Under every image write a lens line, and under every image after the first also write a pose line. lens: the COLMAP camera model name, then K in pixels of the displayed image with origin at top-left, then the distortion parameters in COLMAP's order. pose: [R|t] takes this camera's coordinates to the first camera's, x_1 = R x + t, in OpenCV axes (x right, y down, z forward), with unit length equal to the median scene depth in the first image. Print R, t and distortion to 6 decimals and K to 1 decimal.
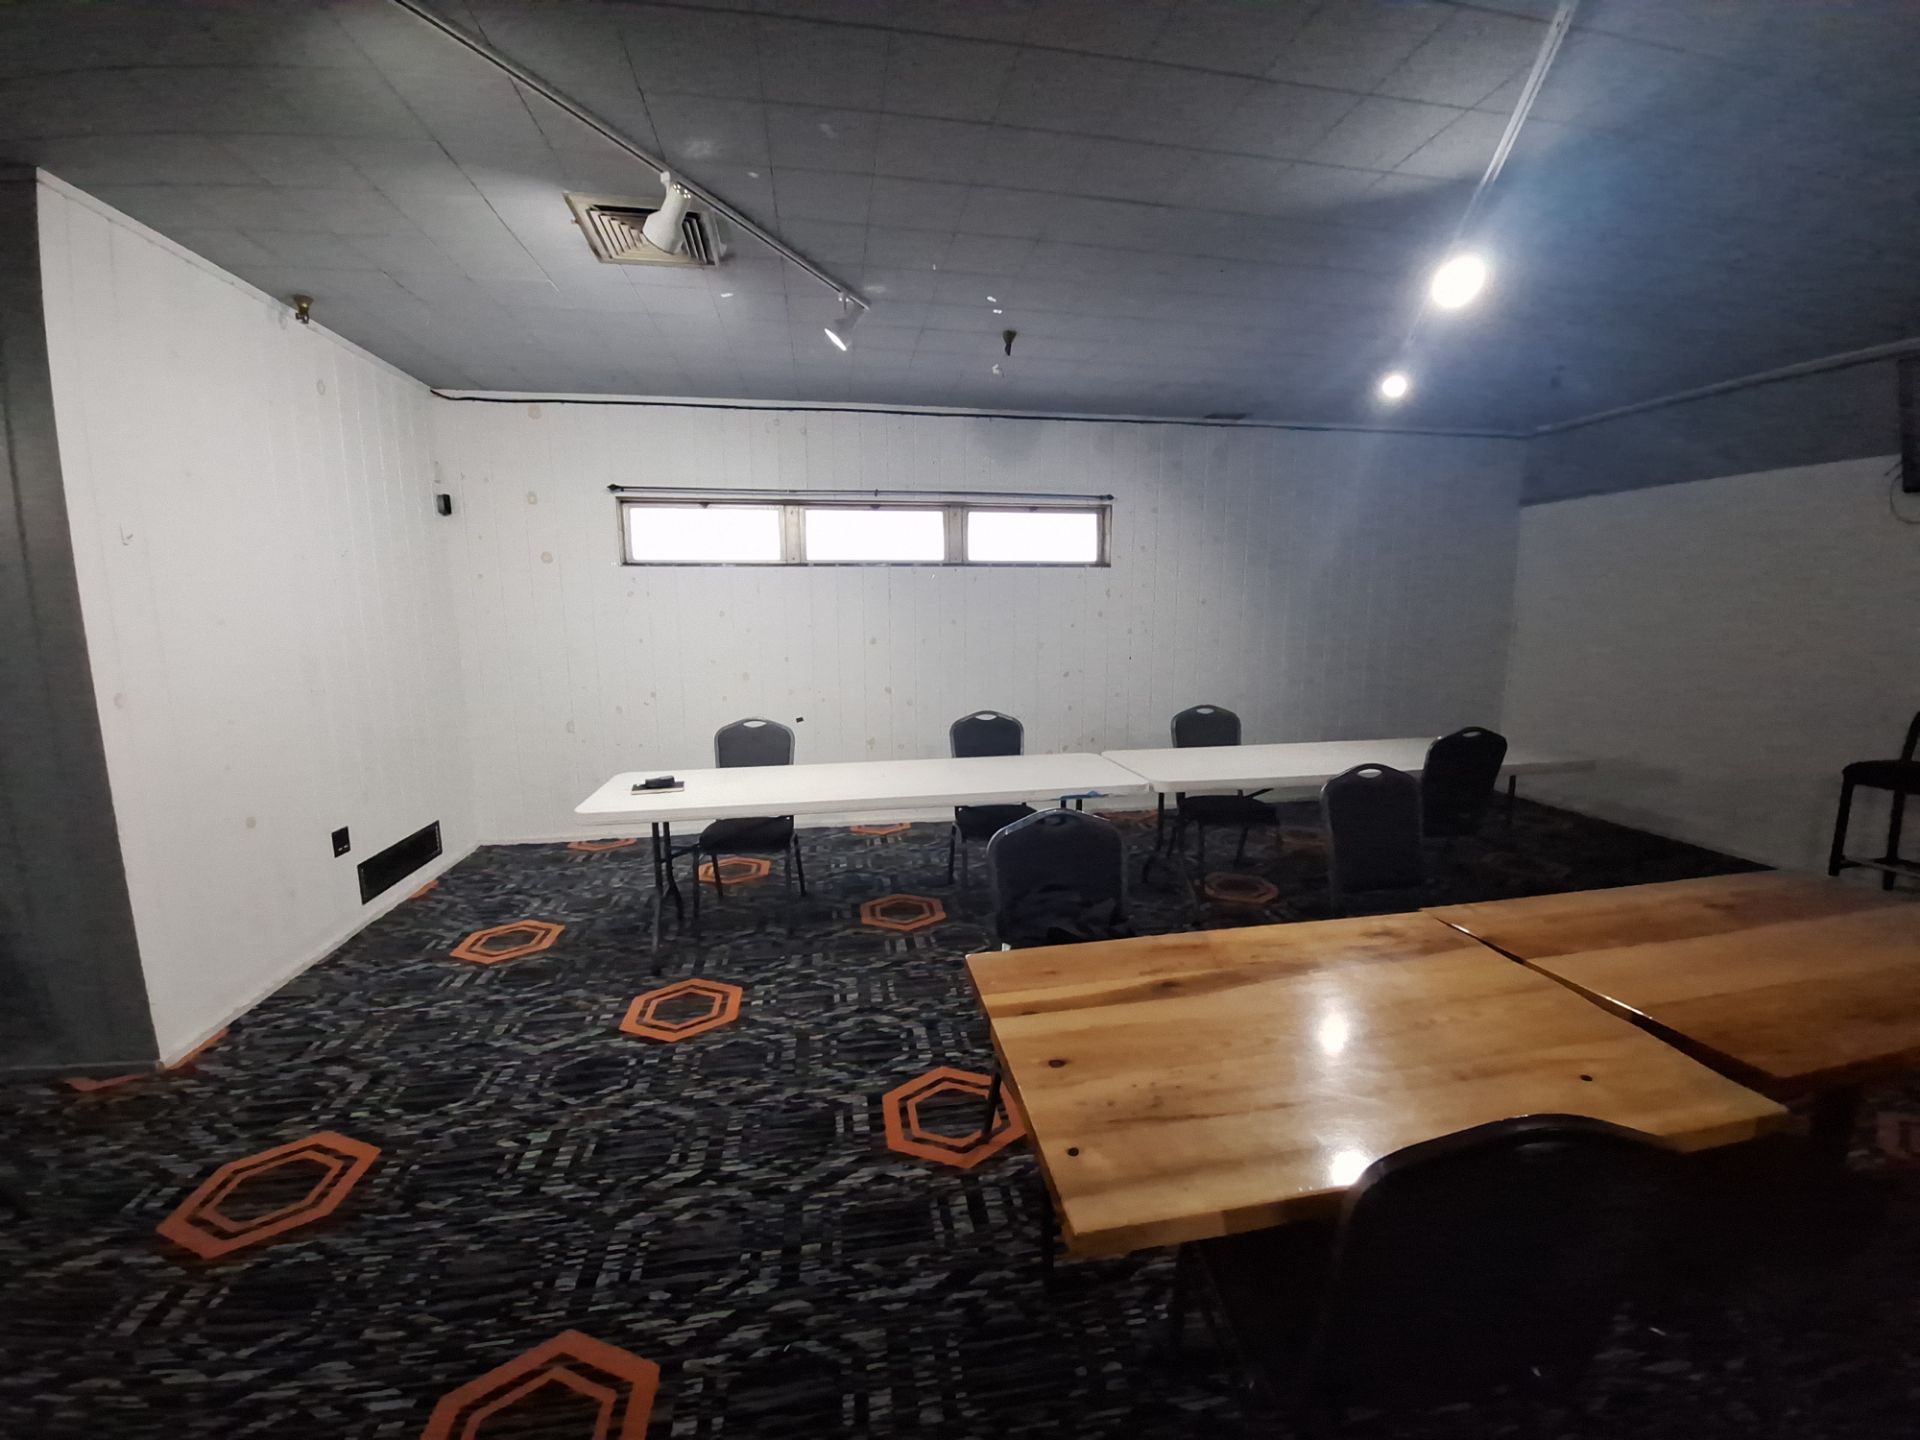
lens RADIAL K [[763.8, 0, 960.0], [0, 763.8, 720.0], [0, 0, 1]] dist [-0.000262, -0.010274]
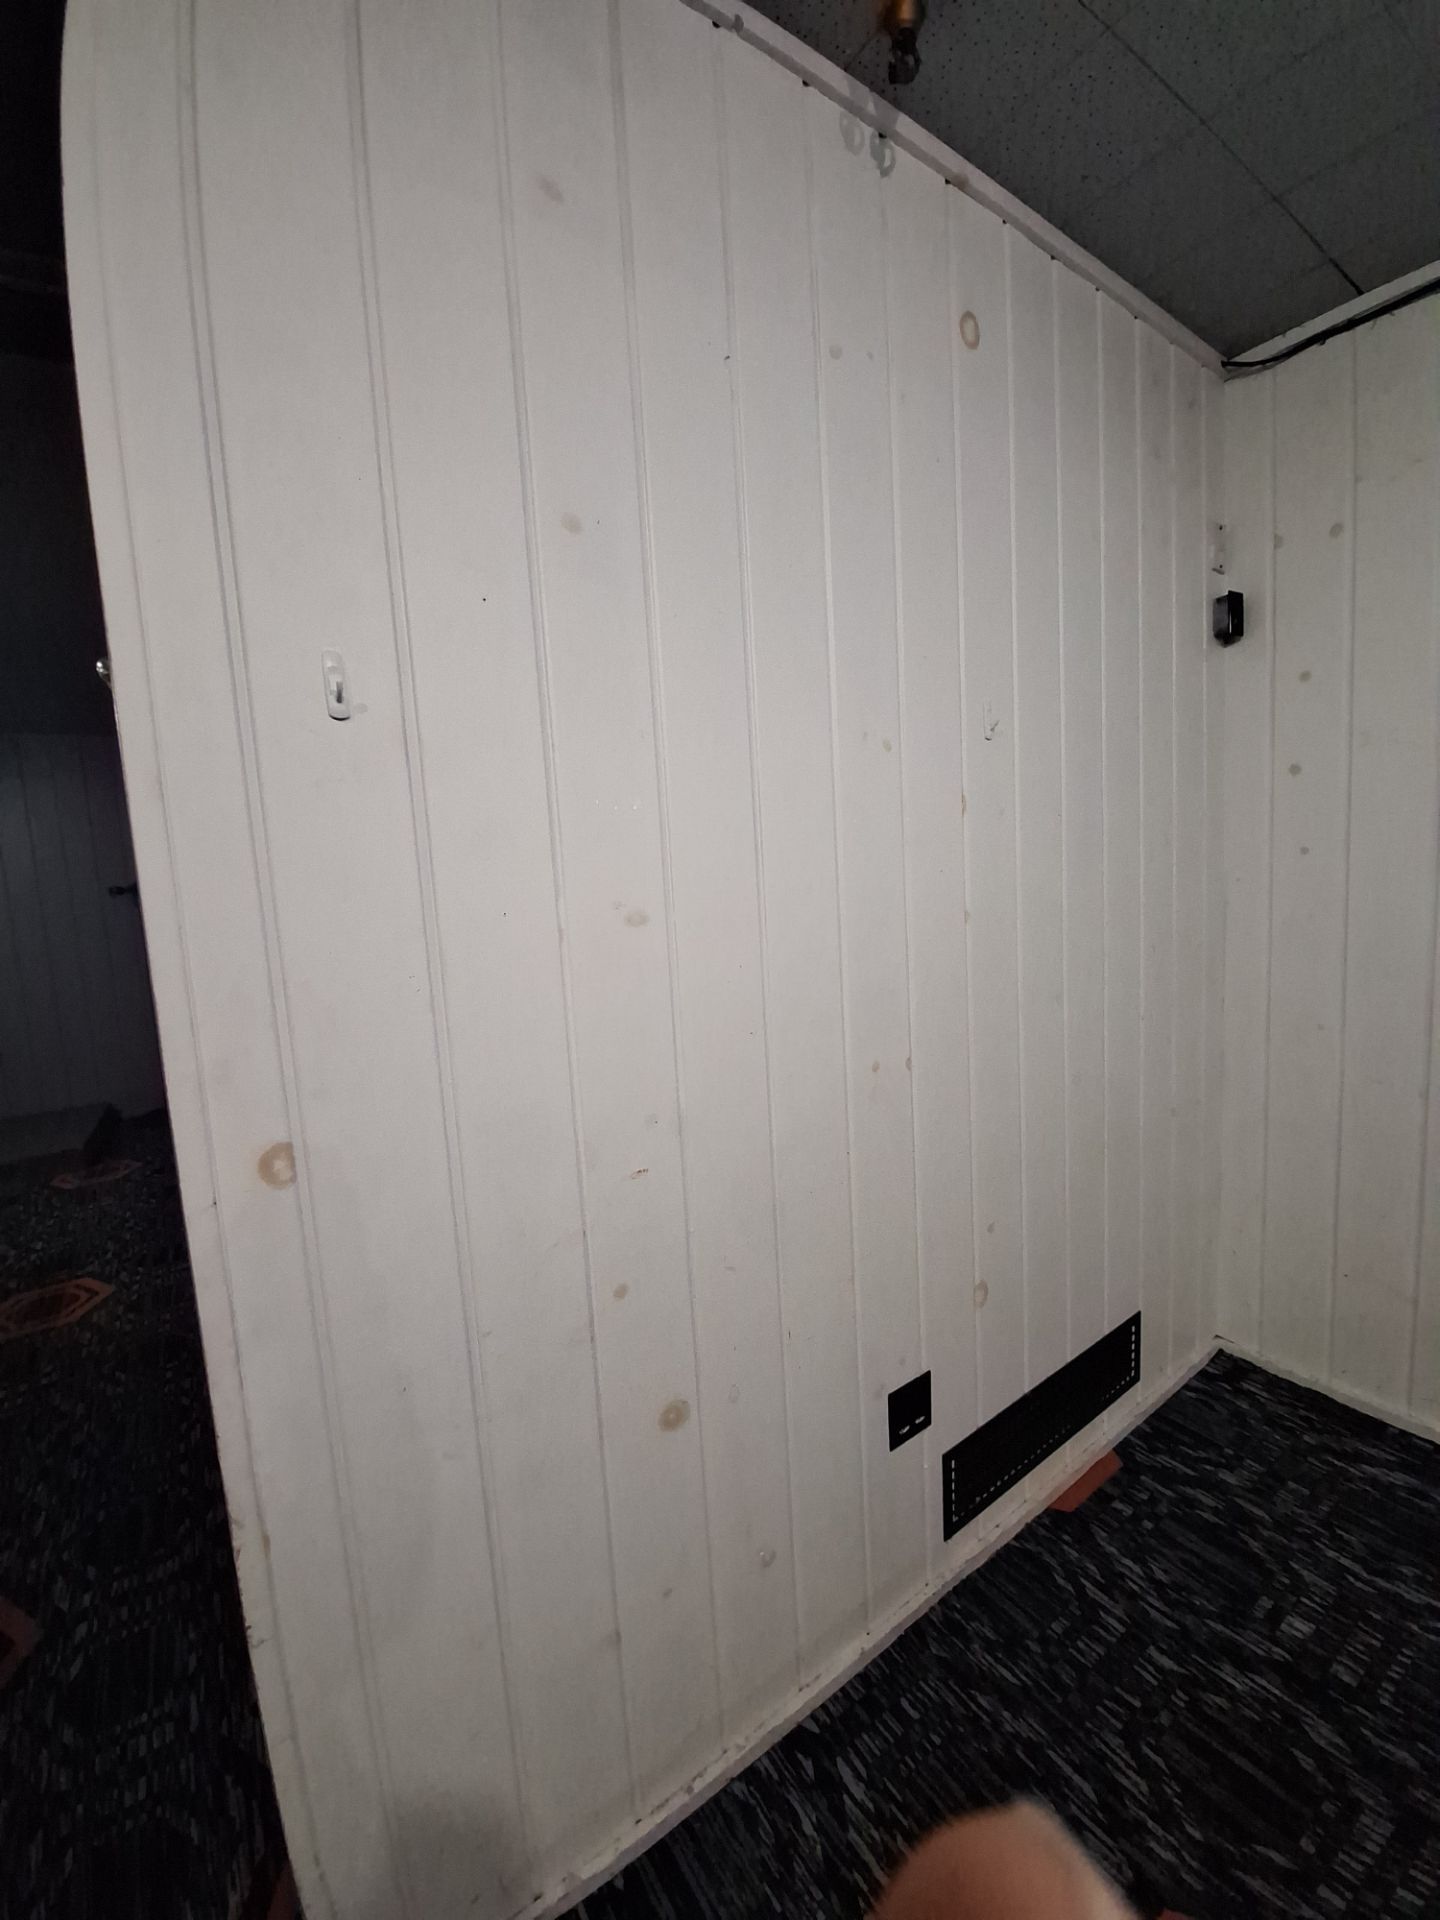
lens RADIAL K [[763.8, 0, 719.2], [0, 763.8, 968.5], [0, 0, 1]] dist [-0.000262, -0.010274]
pose [[0.419462, 0.089088, -0.903391, -0.471079], [-0.075370, 0.995155, 0.063141, -0.102573], [0.904639, 0.041604, 0.424144, 0.678788]]
